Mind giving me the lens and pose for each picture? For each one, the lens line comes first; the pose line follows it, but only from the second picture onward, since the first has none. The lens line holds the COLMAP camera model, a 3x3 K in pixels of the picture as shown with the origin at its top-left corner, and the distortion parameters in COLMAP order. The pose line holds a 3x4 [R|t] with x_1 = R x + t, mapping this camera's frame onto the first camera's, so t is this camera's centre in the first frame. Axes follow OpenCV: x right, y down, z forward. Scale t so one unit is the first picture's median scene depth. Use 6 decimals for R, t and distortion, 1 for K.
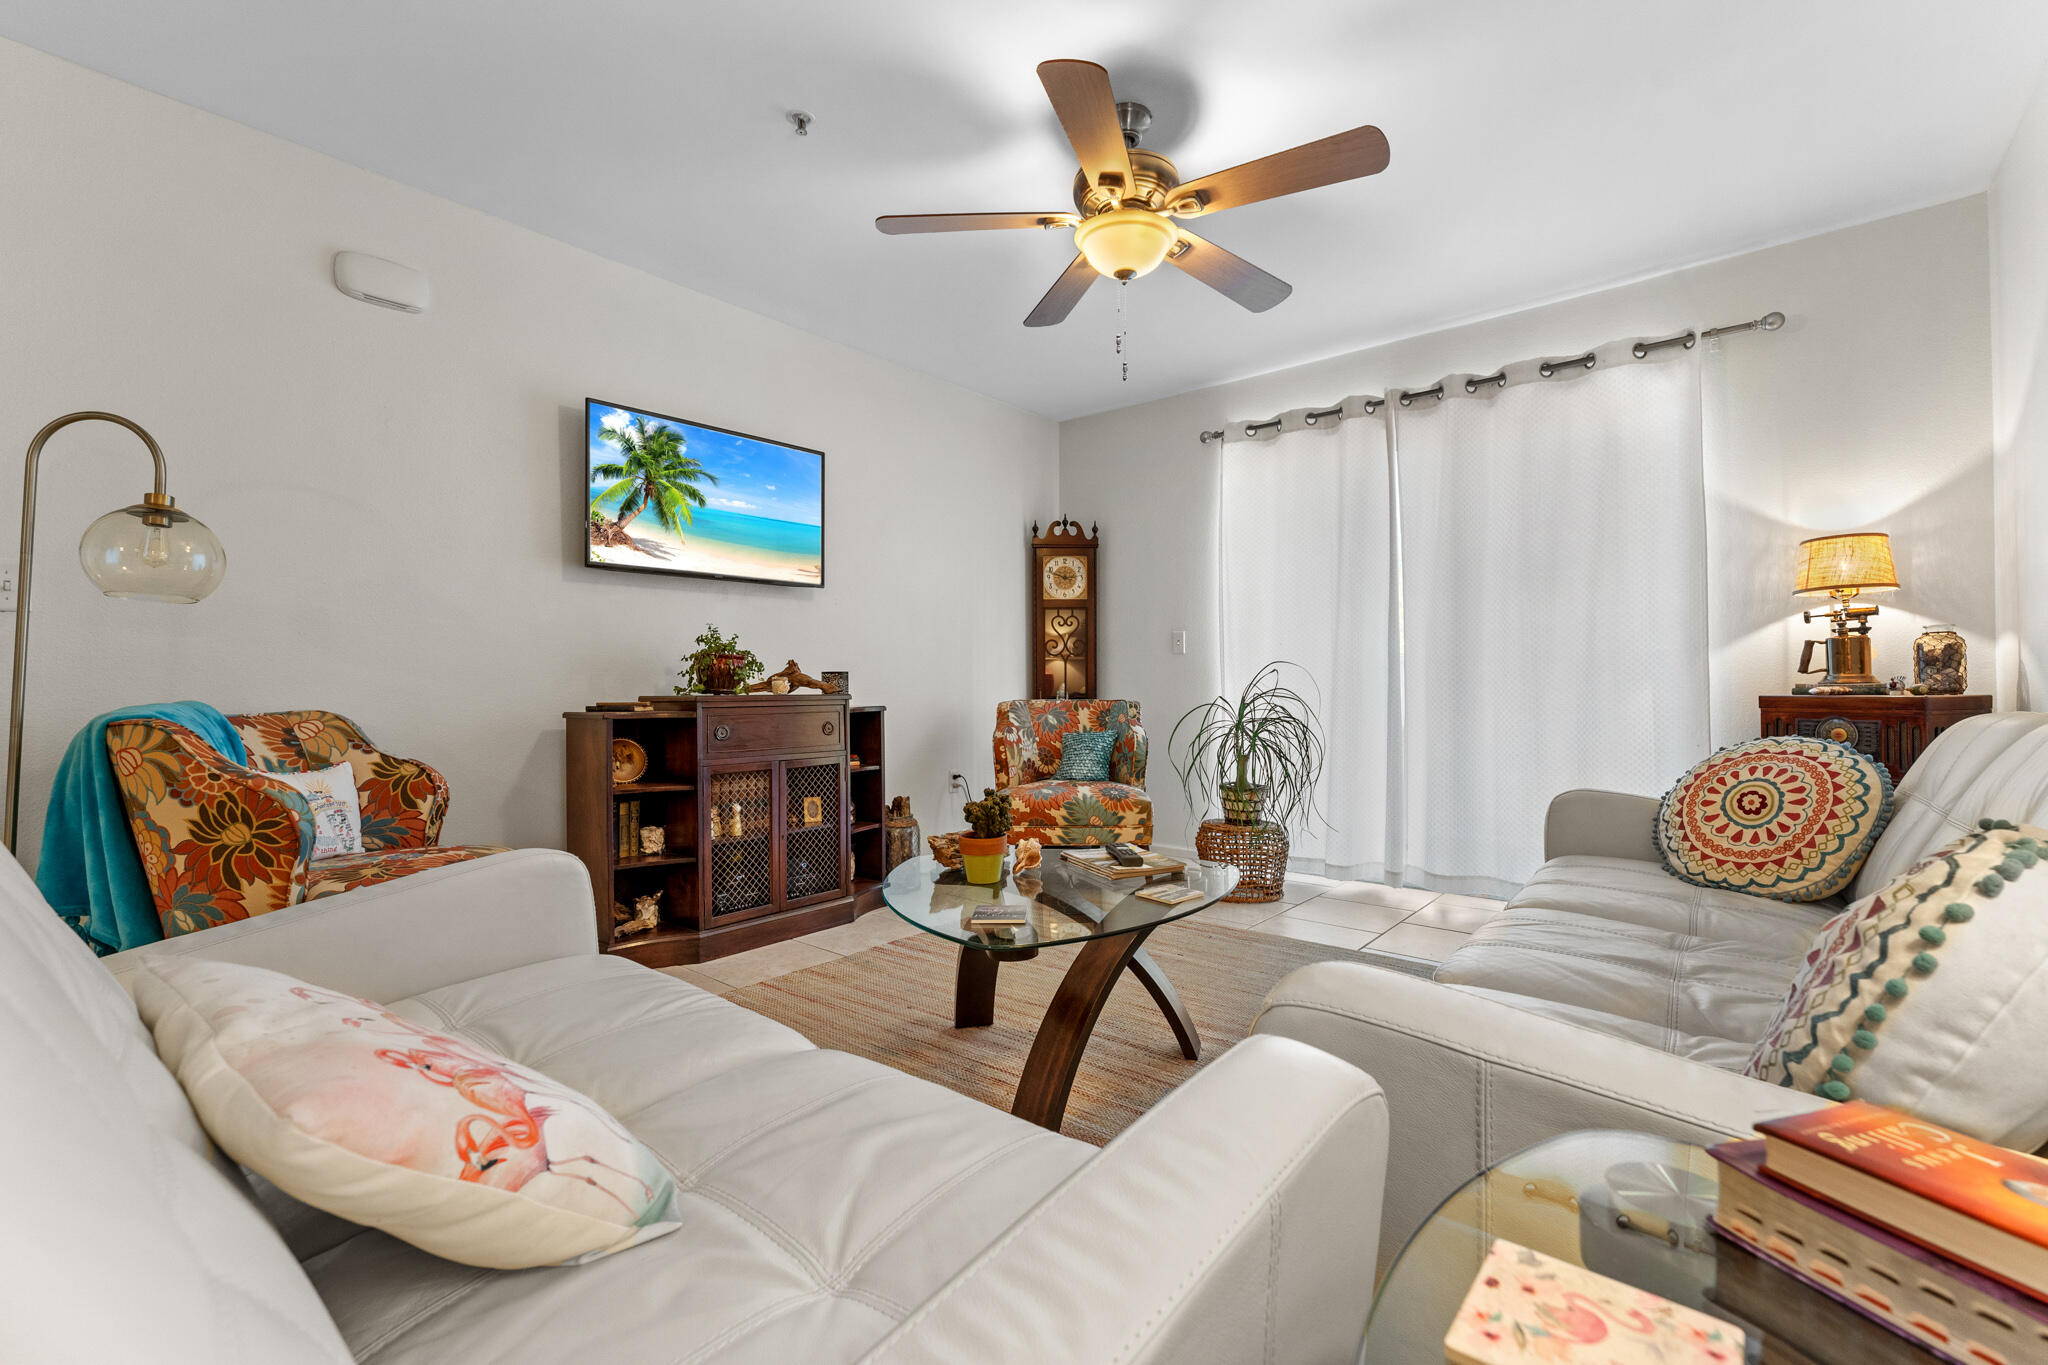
lens RADIAL K [[881.1, 0, 1014.9], [0, 881.1, 681.3], [0, 0, 1]] dist [0.000213, 0.000217]
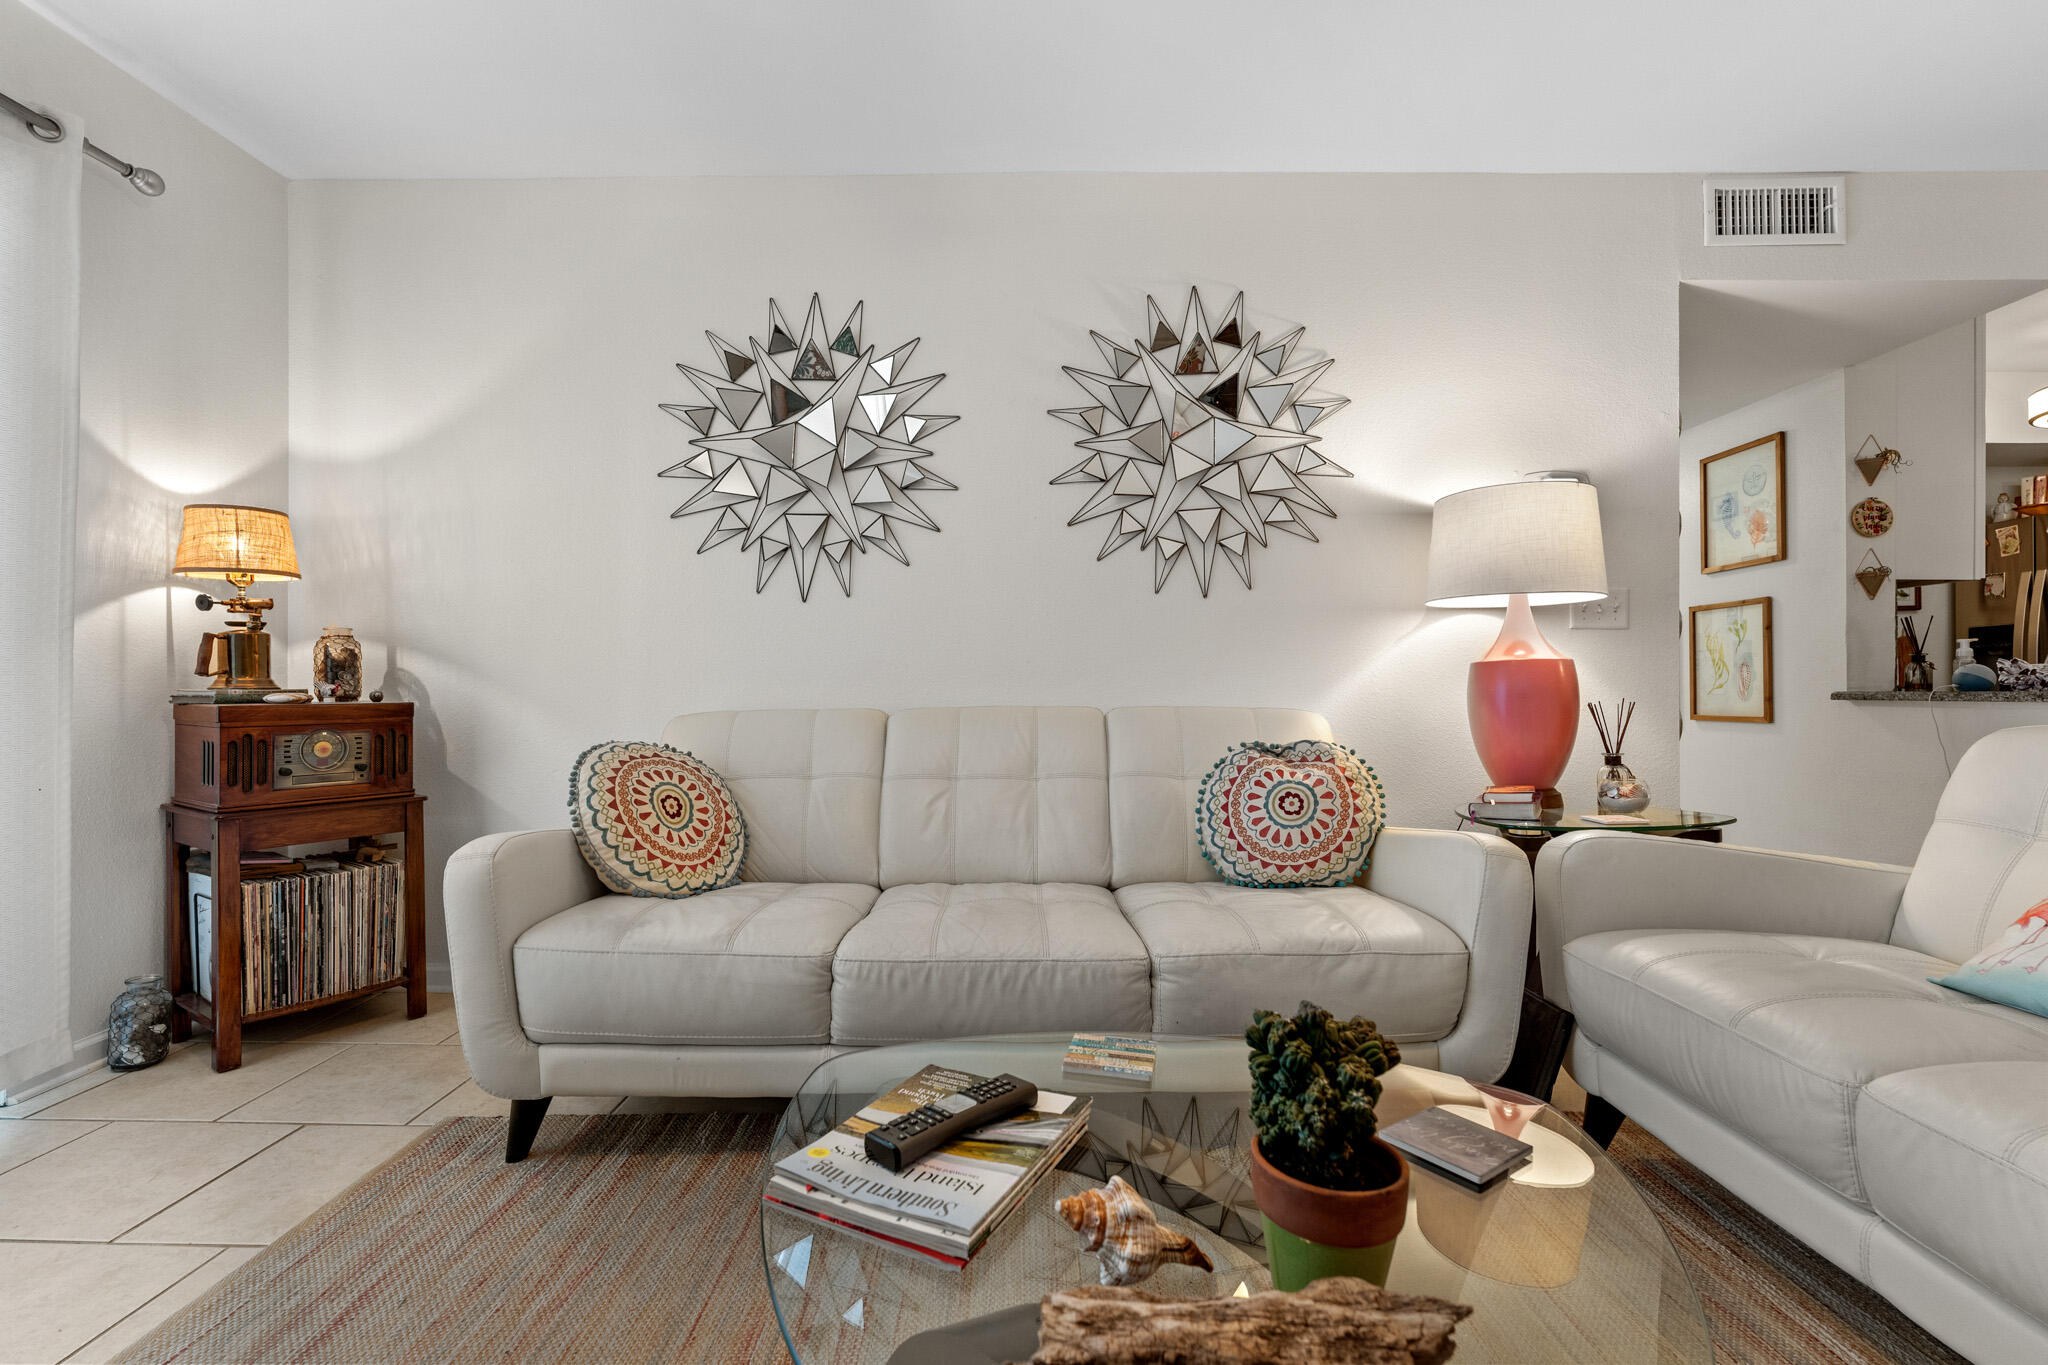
lens RADIAL K [[919.5, 0, 1024.0], [0, 919.5, 682.5], [0, 0, 1]] dist [0.001814, -0.000089]
pose [[-0.642815, 0.008288, 0.765977, -0.154242], [-0.003213, 0.999904, -0.013515, 0.004506], [-0.766015, -0.011149, -0.642726, 0.878683]]
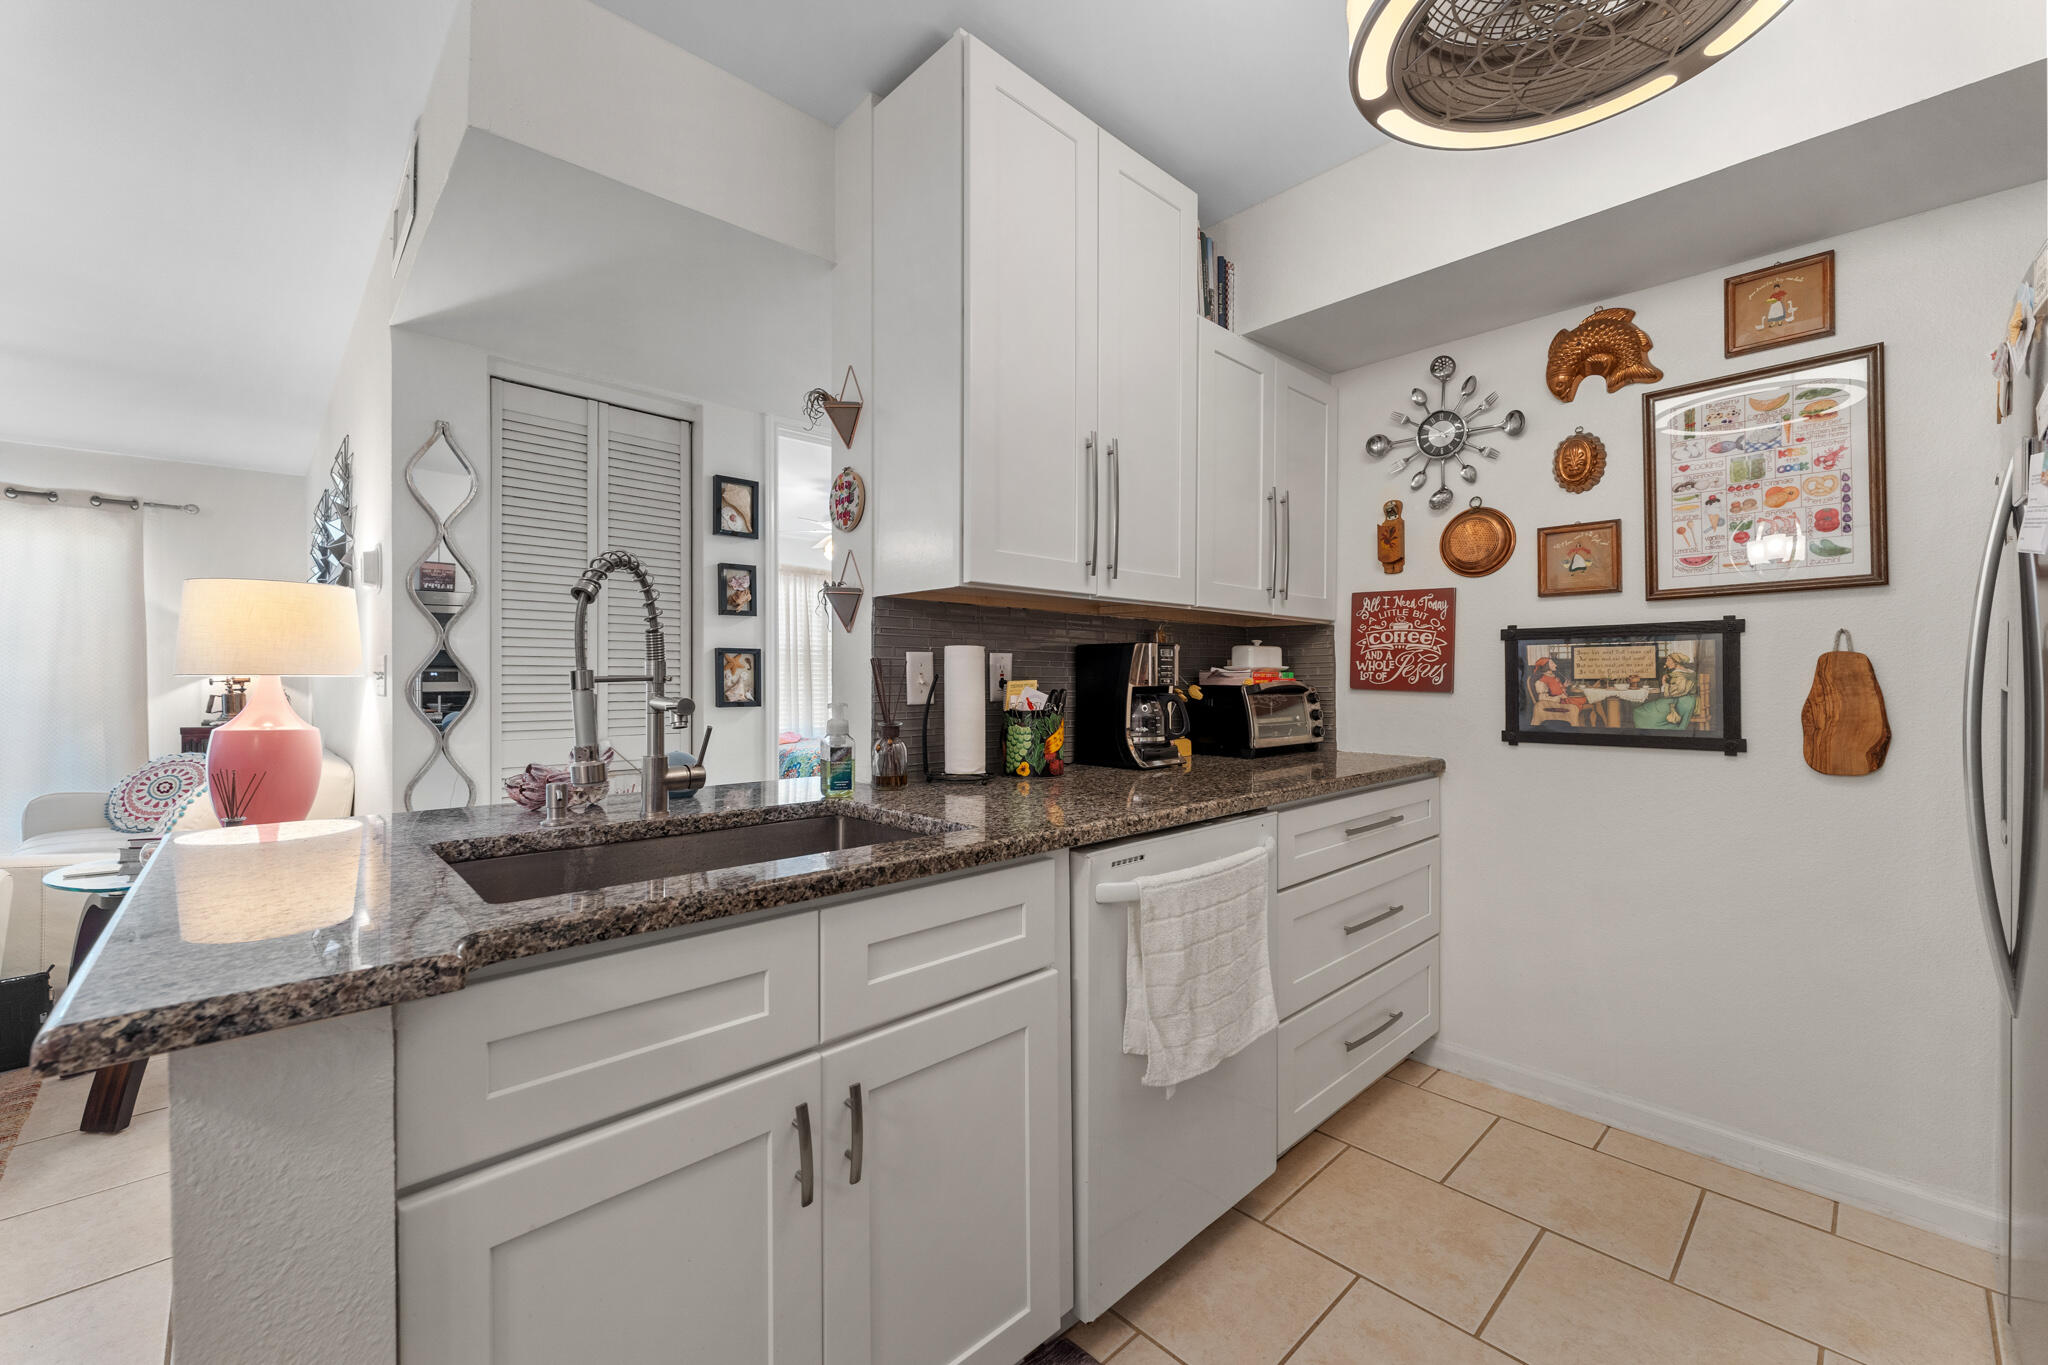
lens RADIAL K [[820.3, 0, 1024.9], [0, 820.3, 676.6], [0, 0, 1]] dist [0.005201, 0.000399]
pose [[0.104601, 0.003484, 0.994508, -0.544053], [-0.003126, 0.999990, -0.003174, -0.075533], [-0.994509, -0.002776, 0.104611, -0.749085]]
